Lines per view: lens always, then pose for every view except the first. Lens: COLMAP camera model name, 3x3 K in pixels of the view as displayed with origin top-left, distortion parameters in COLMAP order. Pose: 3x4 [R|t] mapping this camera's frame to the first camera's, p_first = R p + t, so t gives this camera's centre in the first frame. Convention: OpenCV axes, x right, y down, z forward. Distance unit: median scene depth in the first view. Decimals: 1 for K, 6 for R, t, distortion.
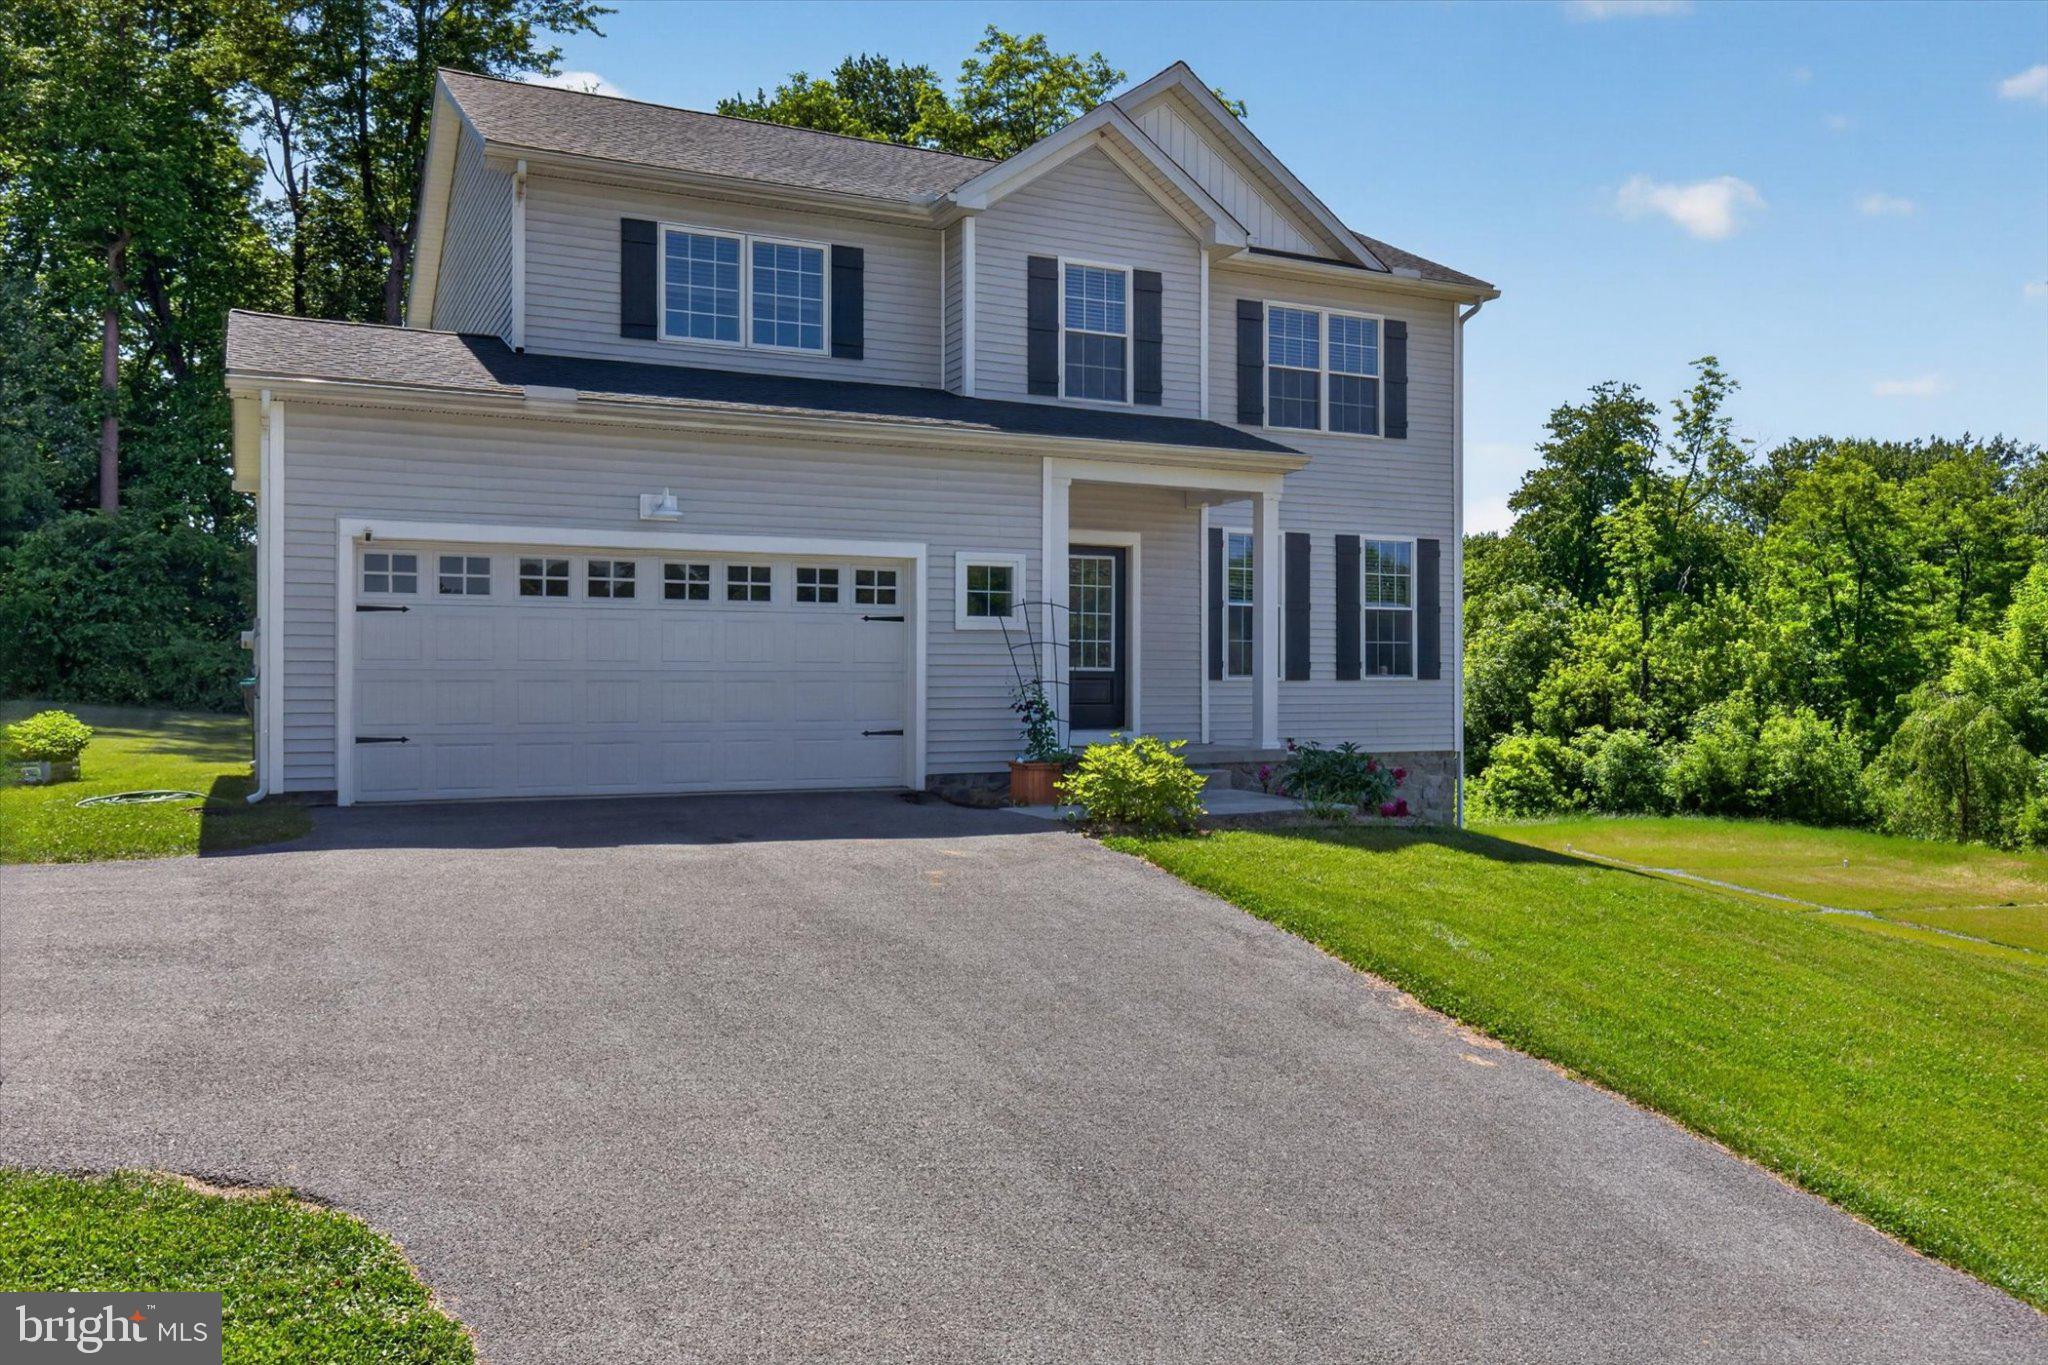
lens RADIAL K [[1588.1, 0, 1025.3], [0, 1588.1, 686.5], [0, 0, 1]] dist [-0.013196, -0.001403]
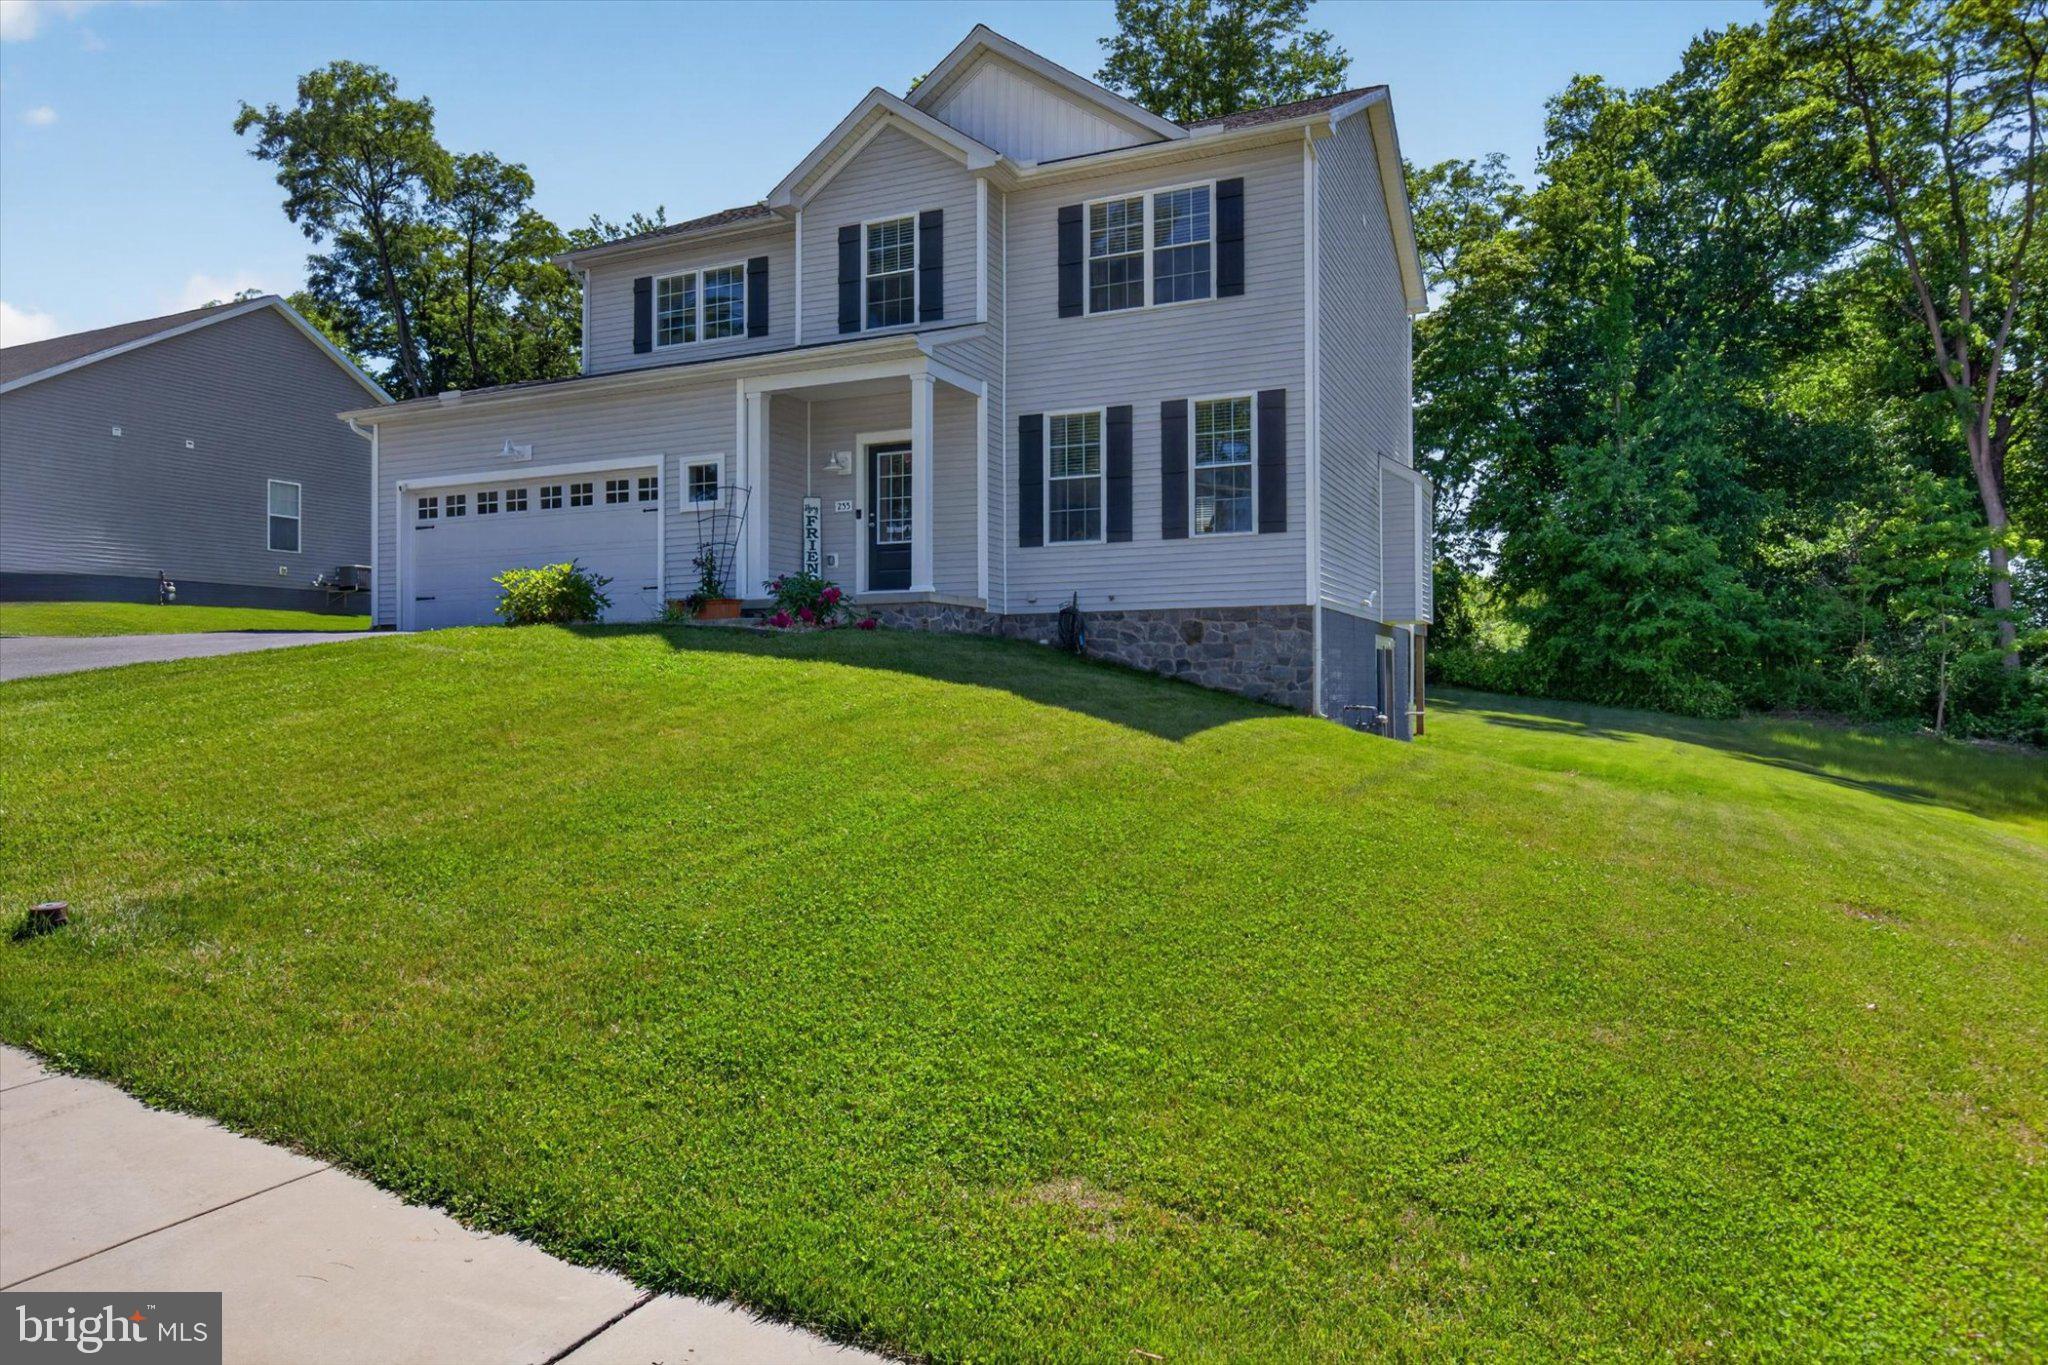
lens RADIAL K [[1272.4, 0, 1023.2], [0, 1272.4, 671.6], [0, 0, 1]] dist [0.004824, -0.001187]
pose [[0.636497, -0.012186, -0.771183, 0.865496], [0.004650, 0.999918, -0.011962, 0.102584], [0.771265, 0.004028, 0.636502, 0.432263]]
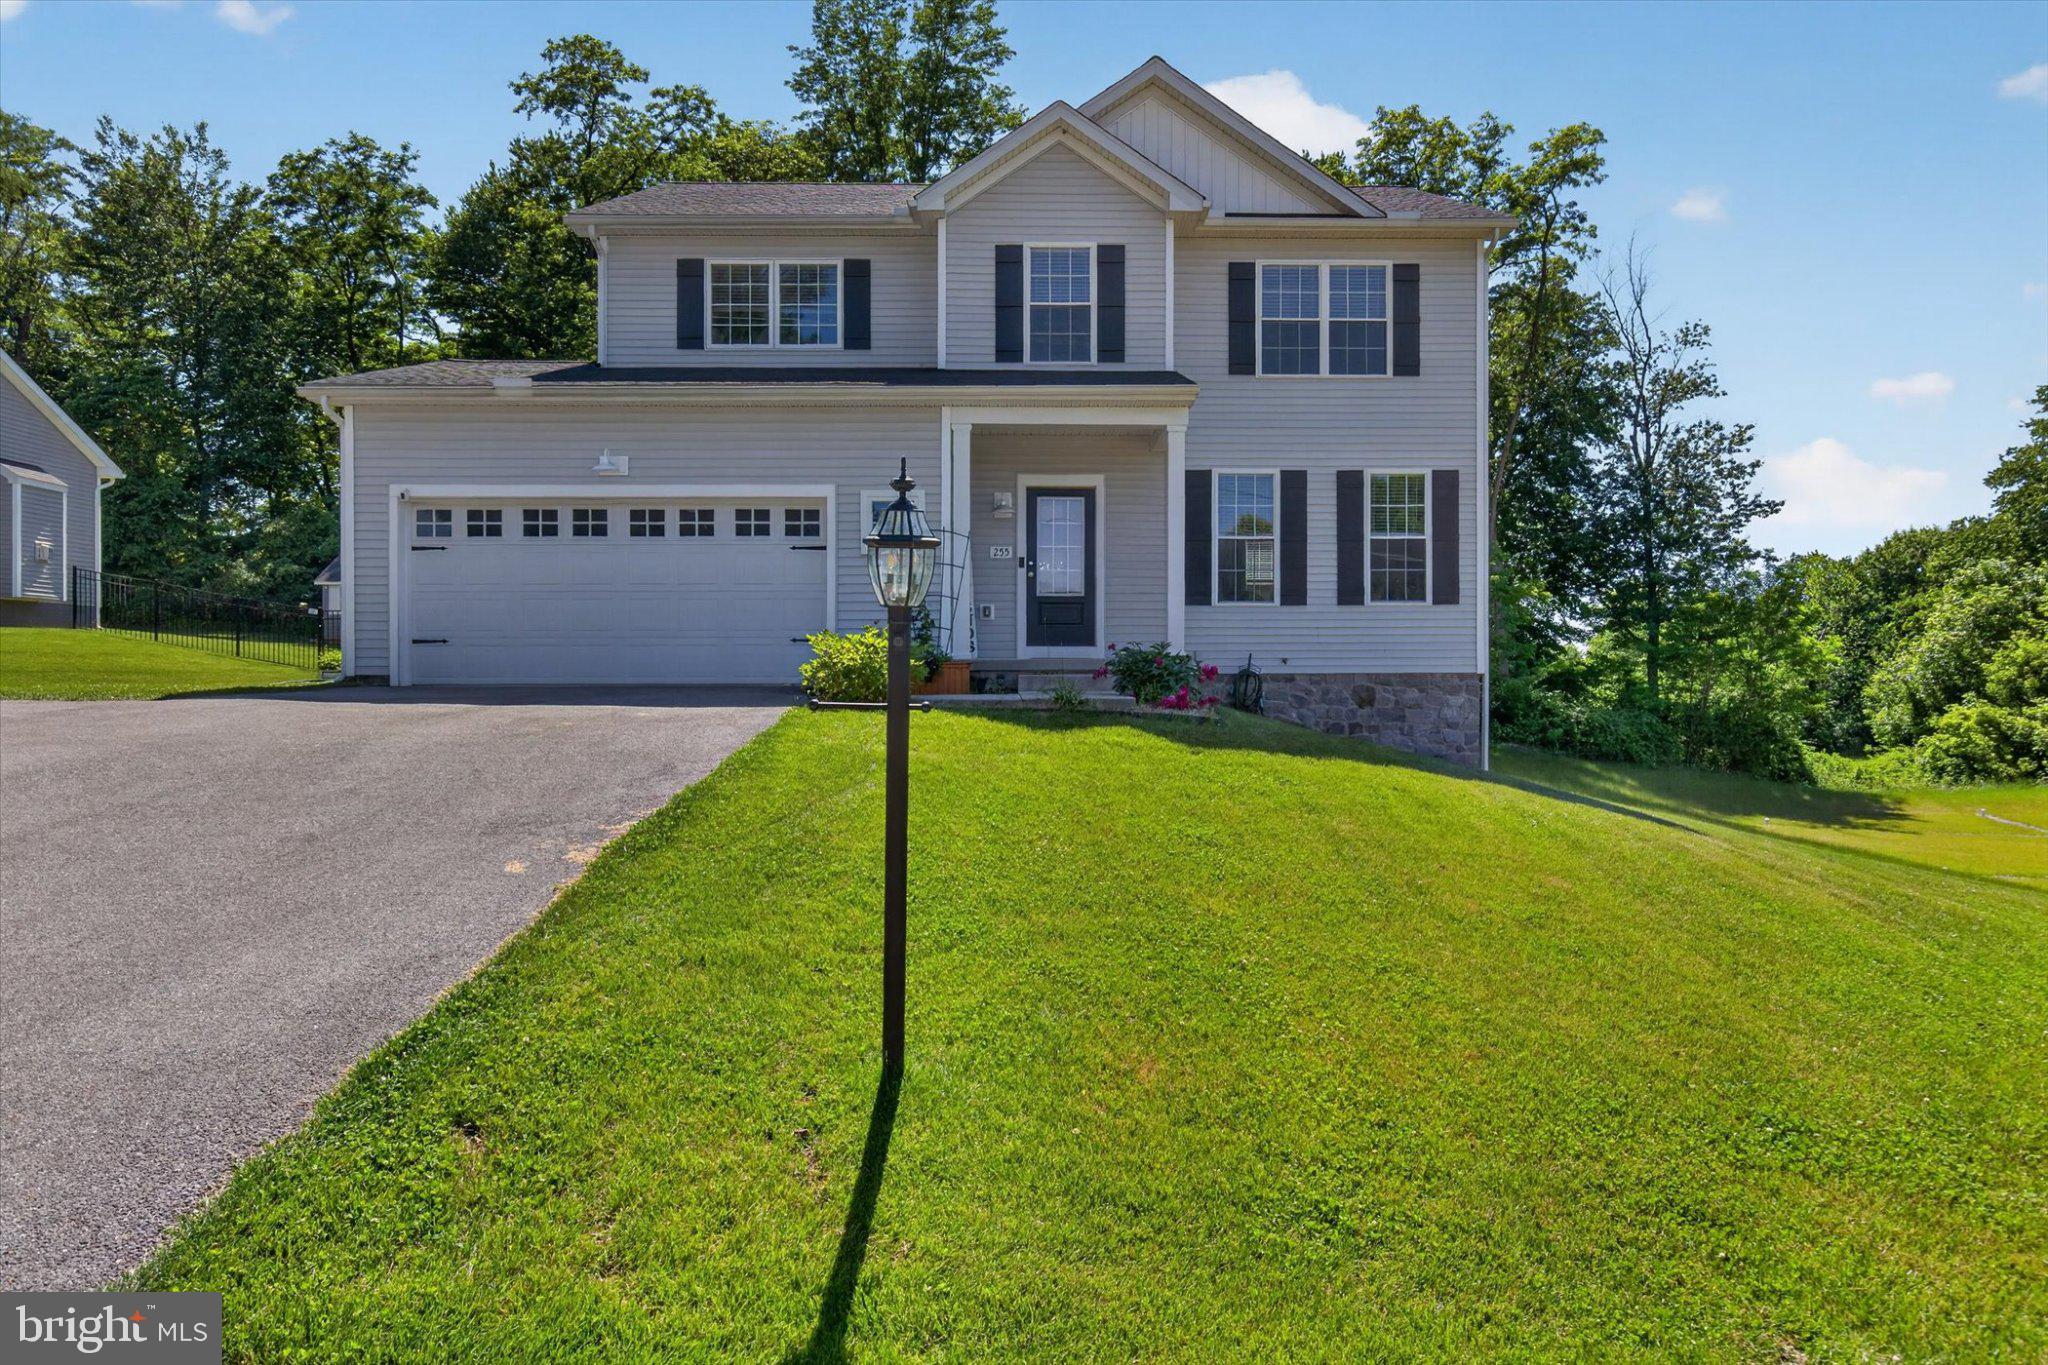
lens RADIAL K [[1198.5, 0, 1021.9], [0, 1198.5, 683.4], [0, 0, 1]] dist [-0.003686, 0.001608]
pose [[0.903559, 0.000520, -0.428464, 0.386341], [0.001937, 0.999984, 0.005298, 0.048731], [0.428460, -0.005617, 0.903543, 0.190750]]
